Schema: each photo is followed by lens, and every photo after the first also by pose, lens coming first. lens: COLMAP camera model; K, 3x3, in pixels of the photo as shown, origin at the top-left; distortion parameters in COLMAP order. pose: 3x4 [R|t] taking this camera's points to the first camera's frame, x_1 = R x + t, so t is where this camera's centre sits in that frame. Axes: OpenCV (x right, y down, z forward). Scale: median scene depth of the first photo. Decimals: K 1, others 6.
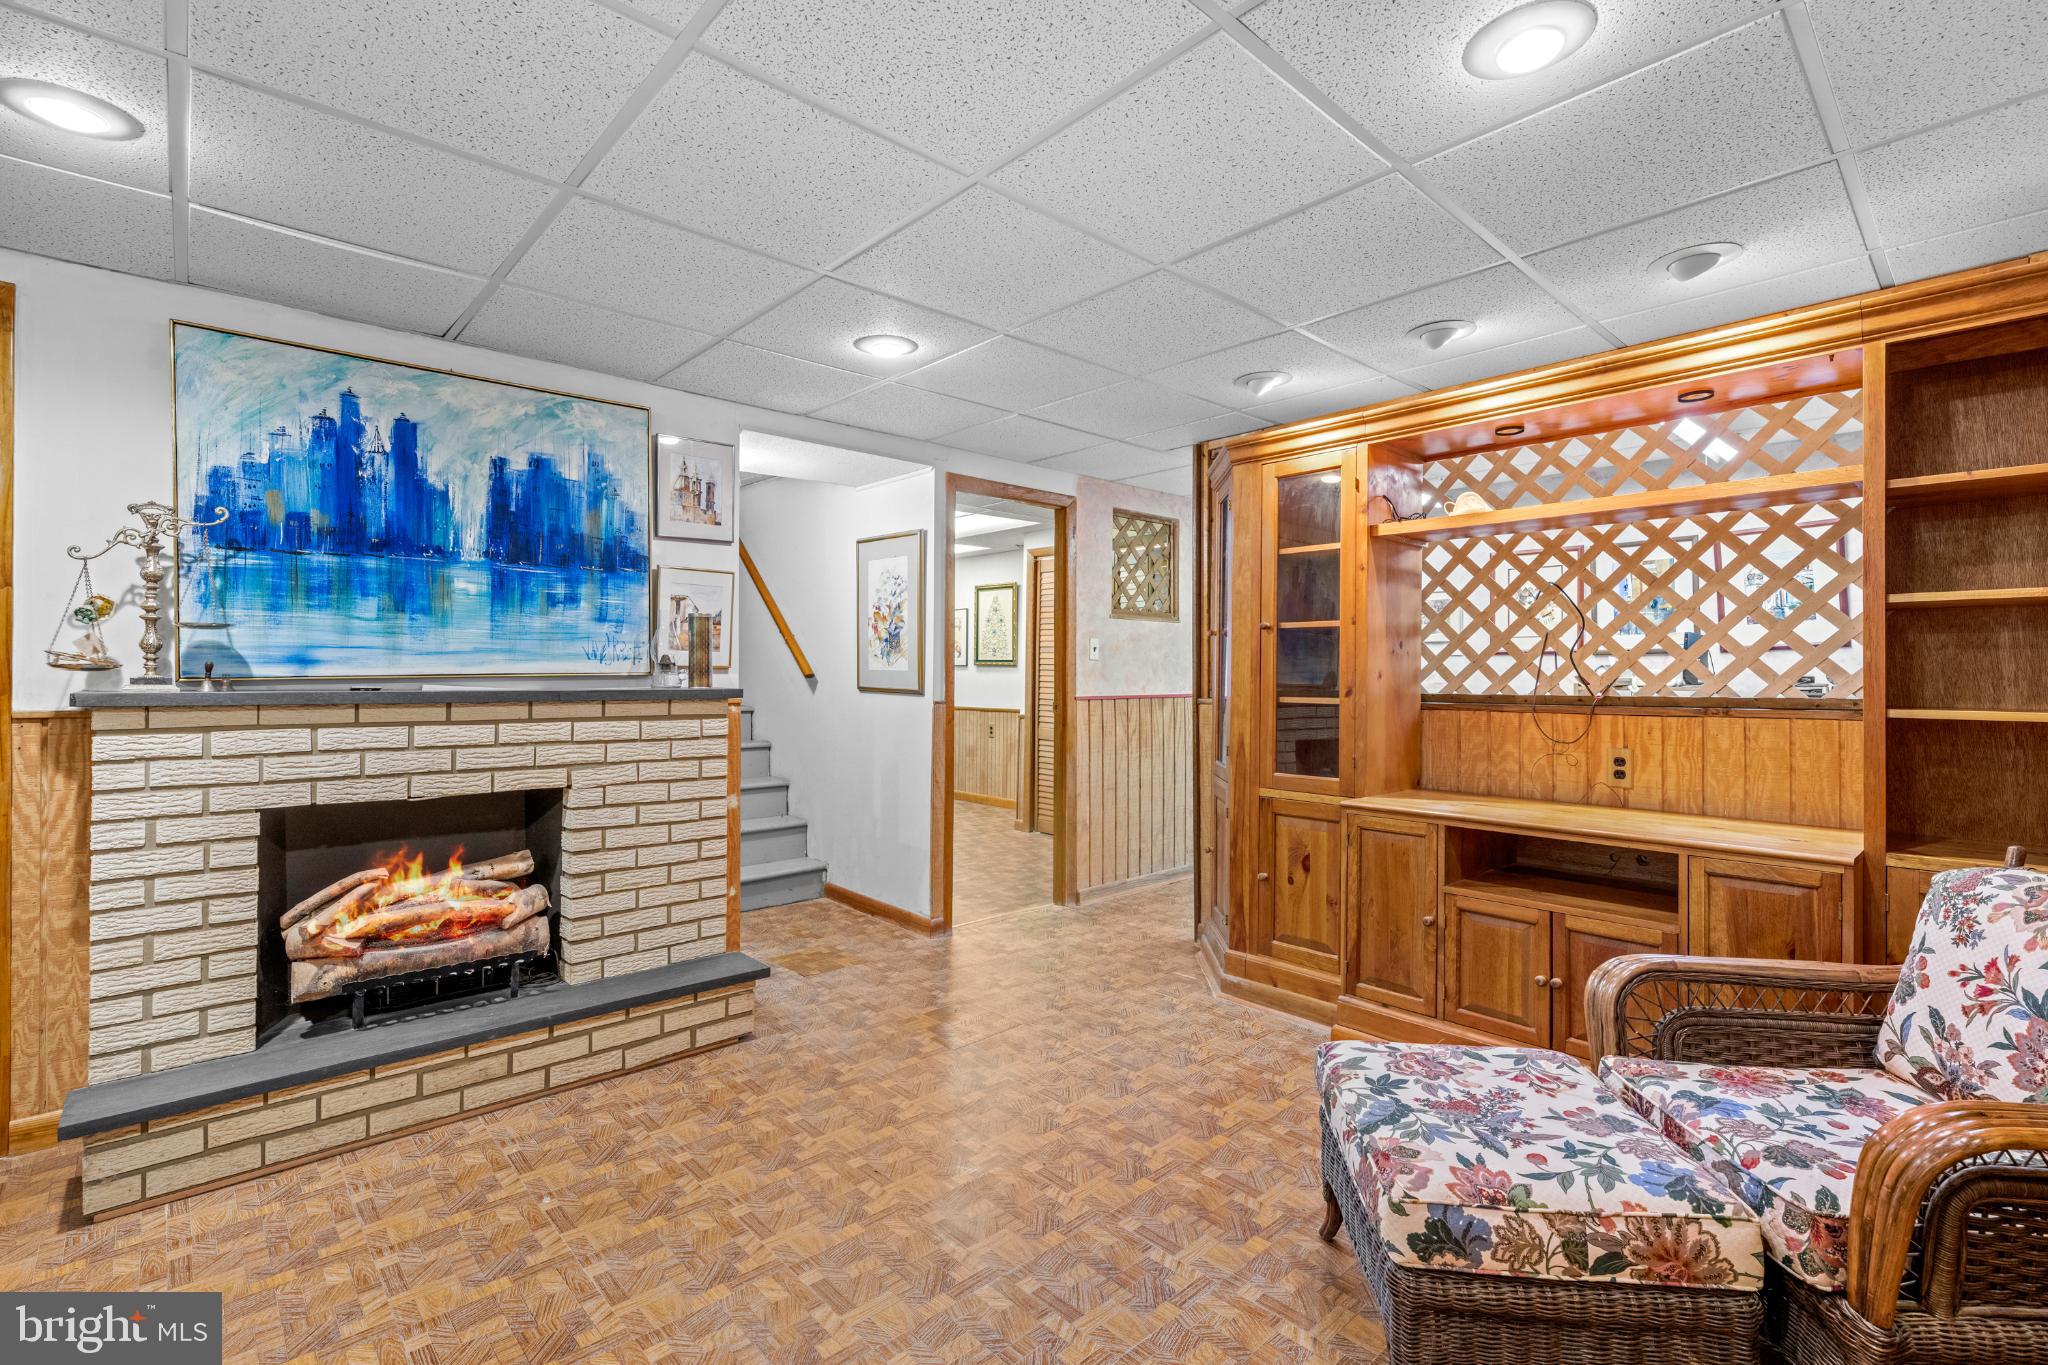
lens RADIAL K [[919.4, 0, 996.7], [0, 919.4, 671.2], [0, 0, 1]] dist [0.001213, -0.000828]
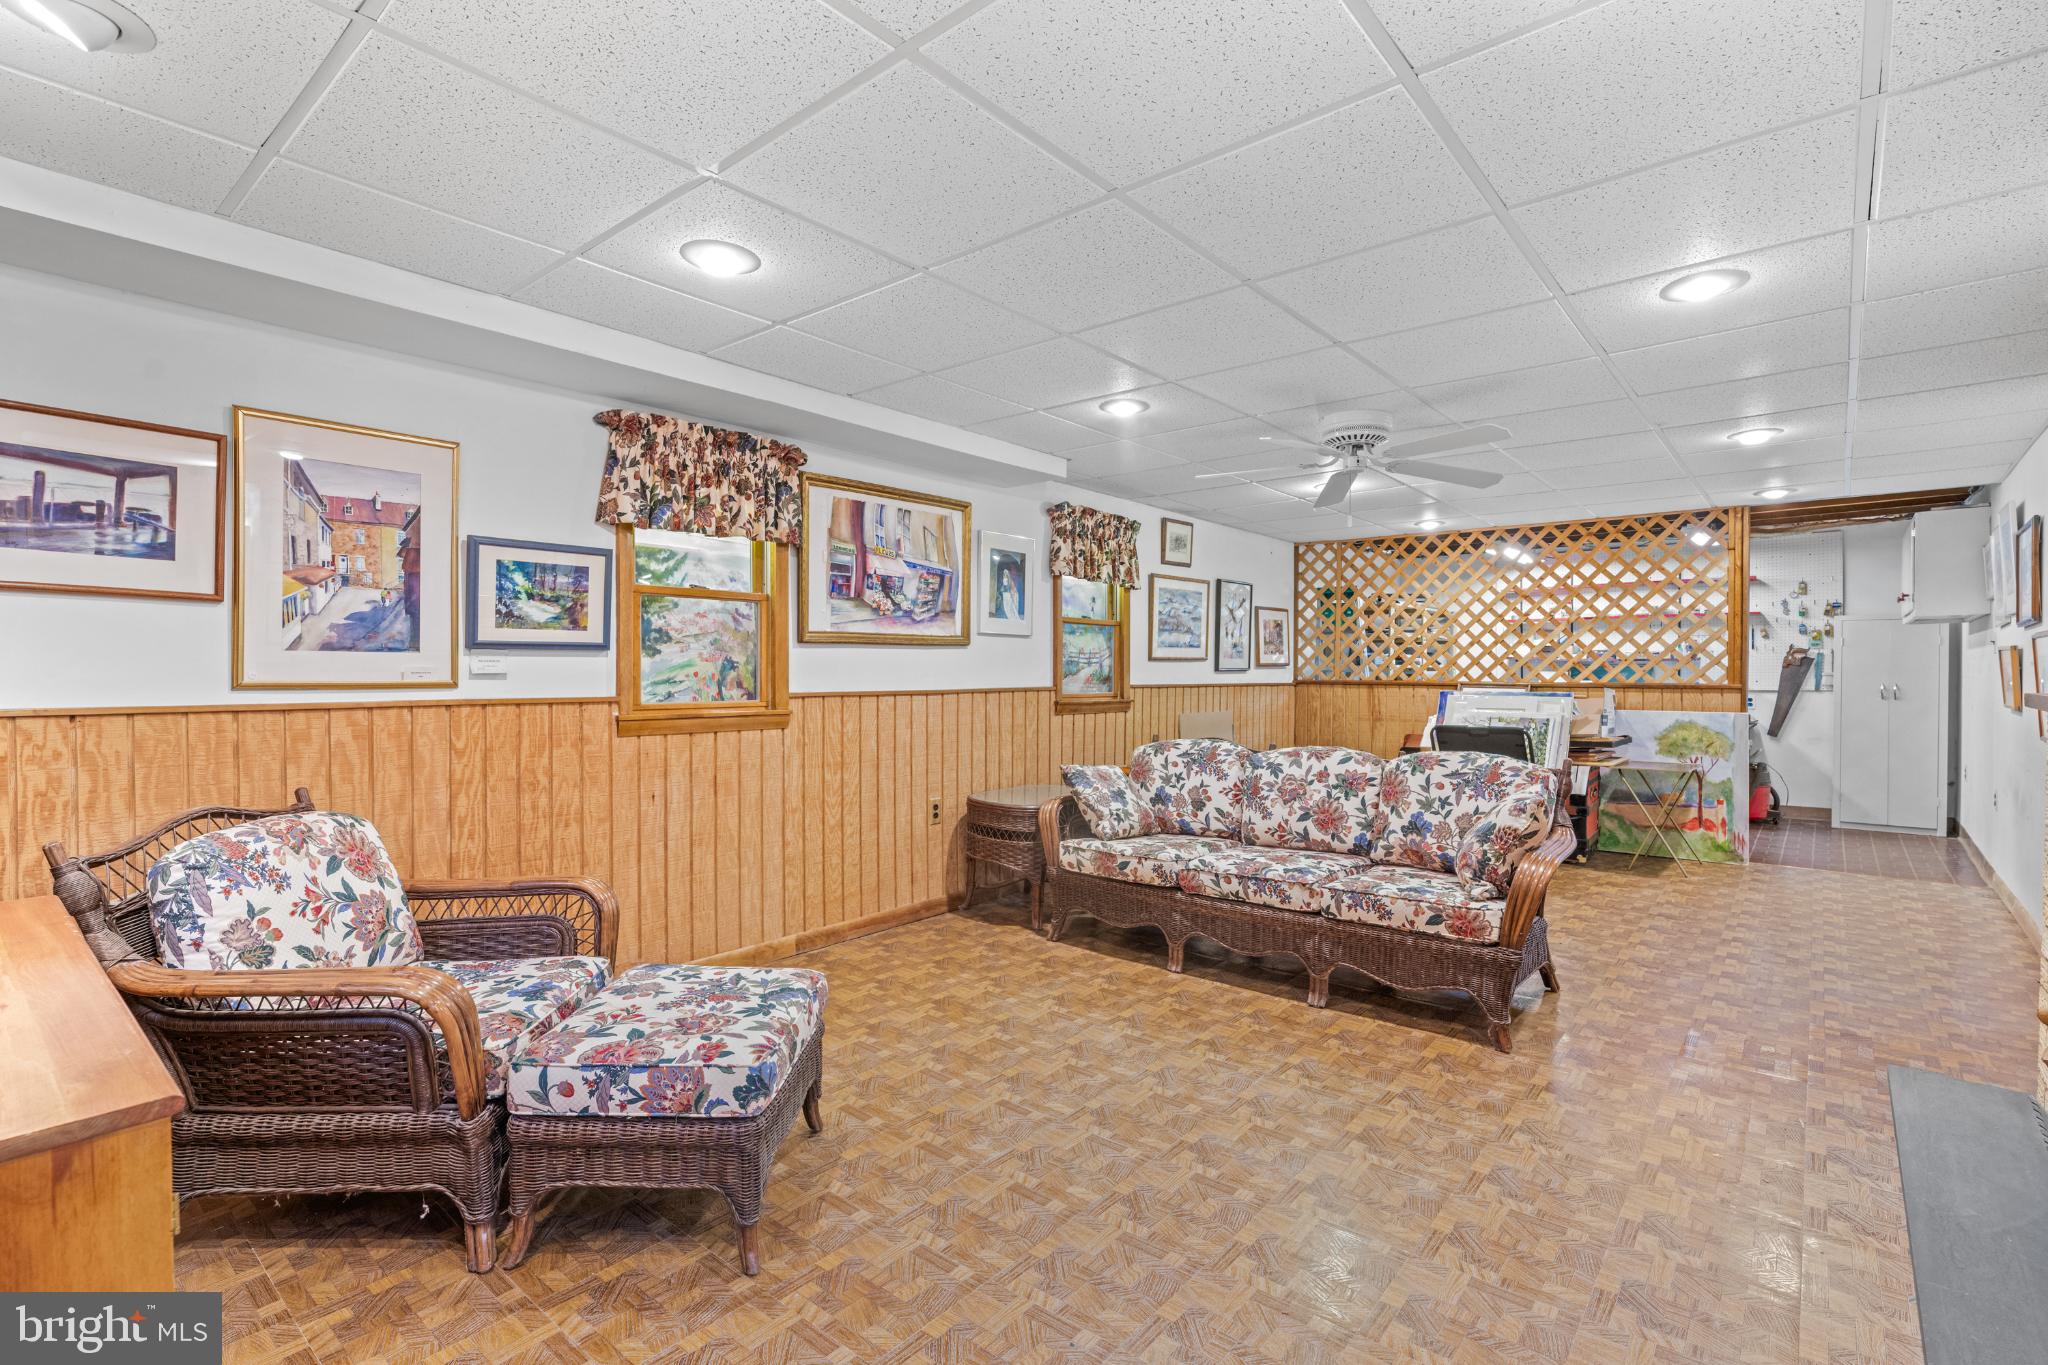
lens RADIAL K [[959.7, 0, 1022.8], [0, 959.7, 680.5], [0, 0, 1]] dist [-0.001021, -0.000025]
pose [[-0.989625, -0.002630, -0.143651, 0.250955], [-0.003011, 0.999993, 0.002432, 0.015750], [0.143644, 0.002839, -0.989625, 2.191294]]
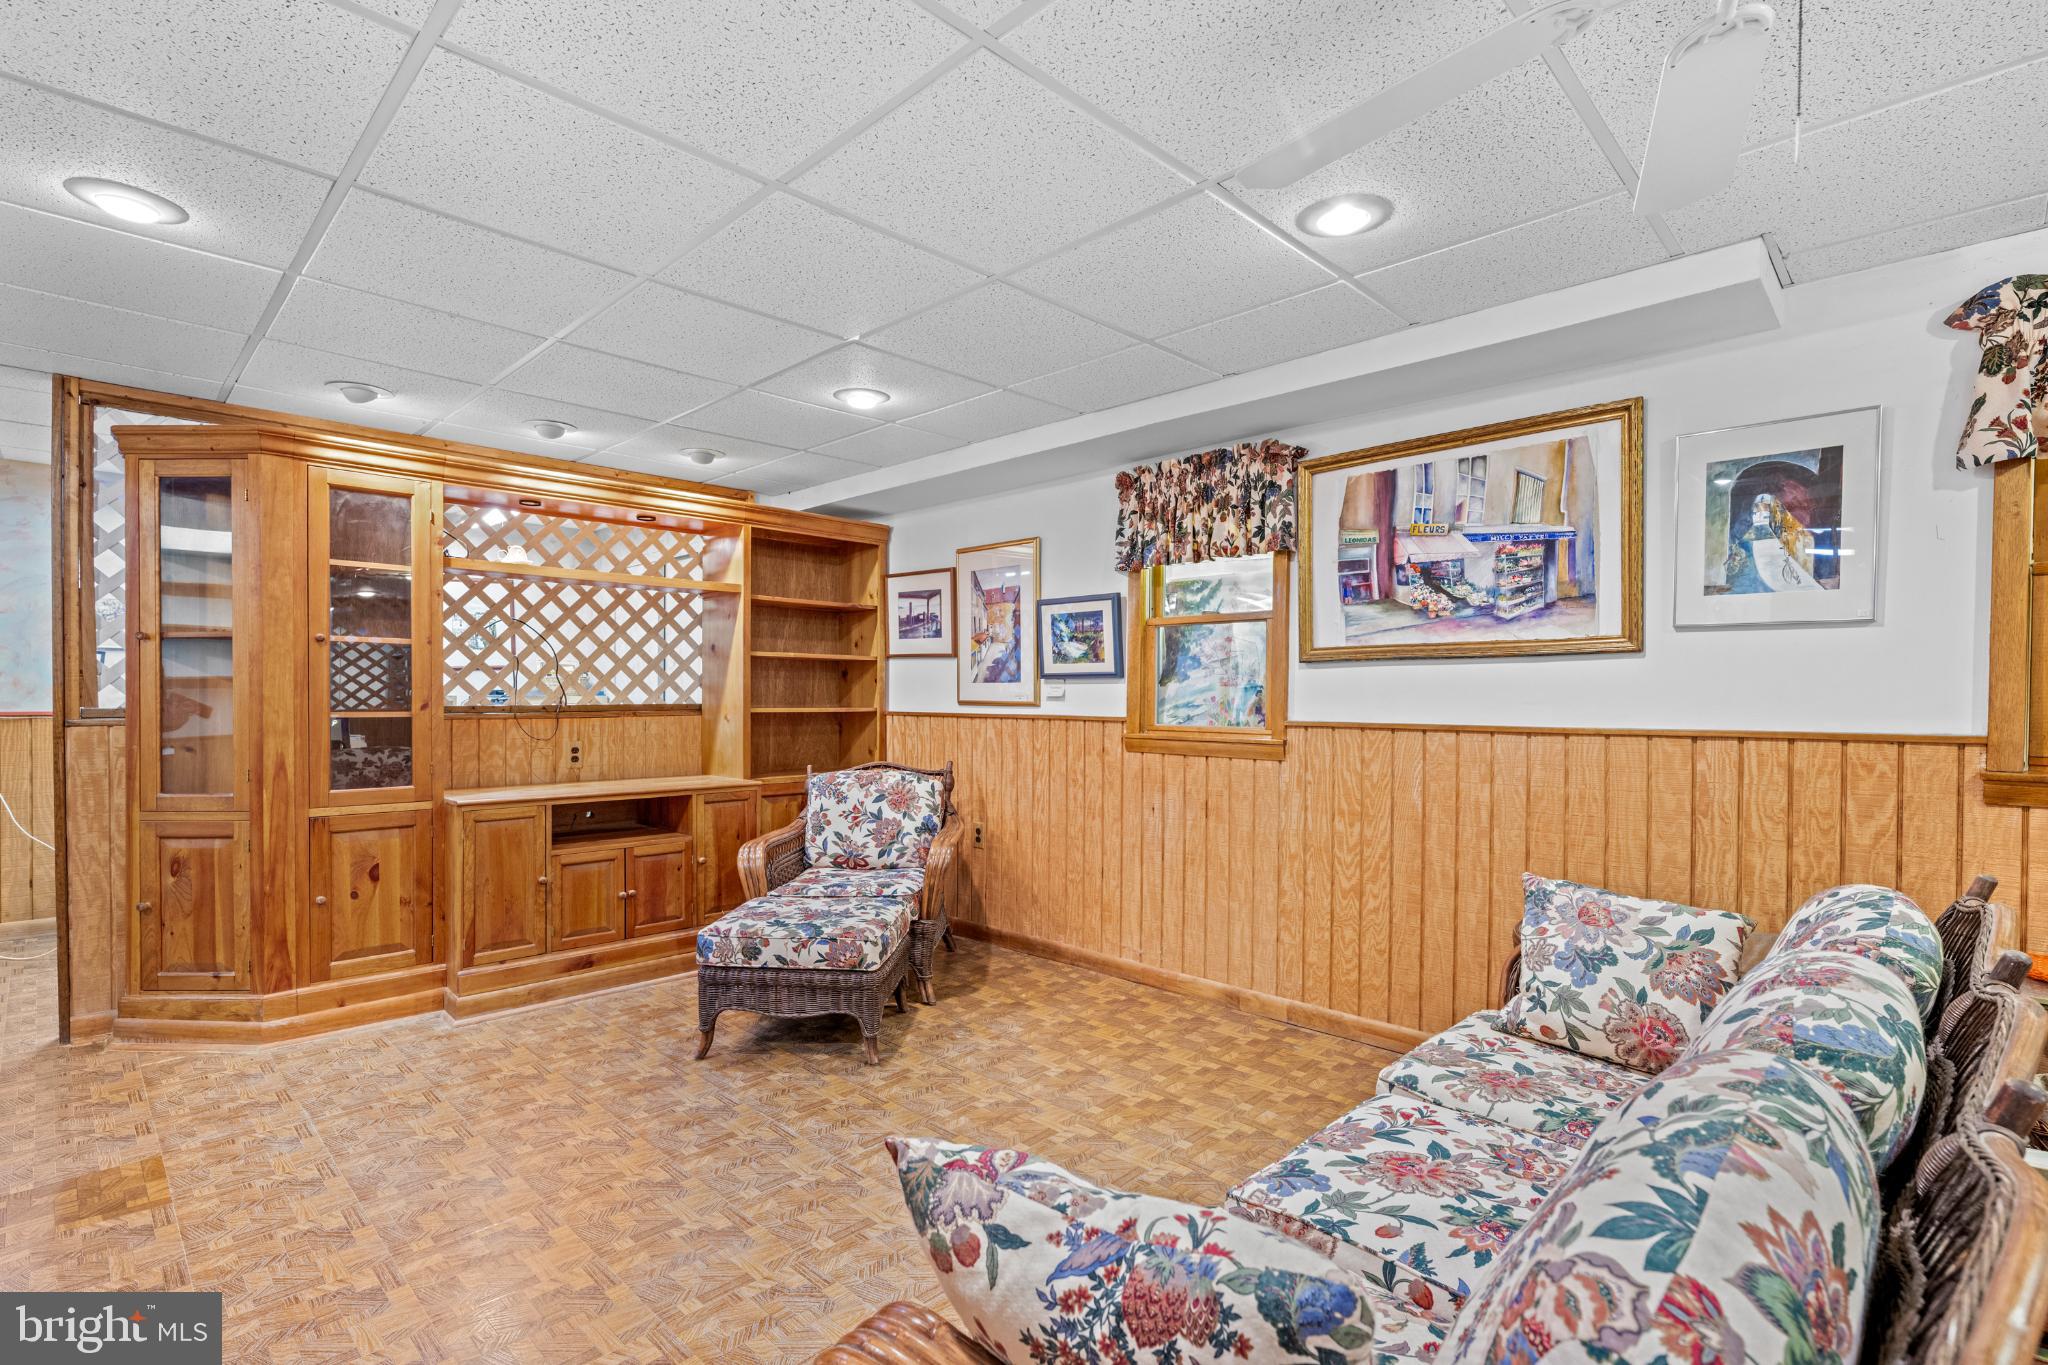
lens RADIAL K [[964.7, 0, 1027.3], [0, 964.7, 704.6], [0, 0, 1]] dist [-0.001646, 0.000175]
pose [[-0.058729, -0.014647, 0.998167, -1.393863], [-0.010328, 0.999848, 0.014064, -0.002810], [-0.998221, -0.009483, -0.058871, 0.608494]]
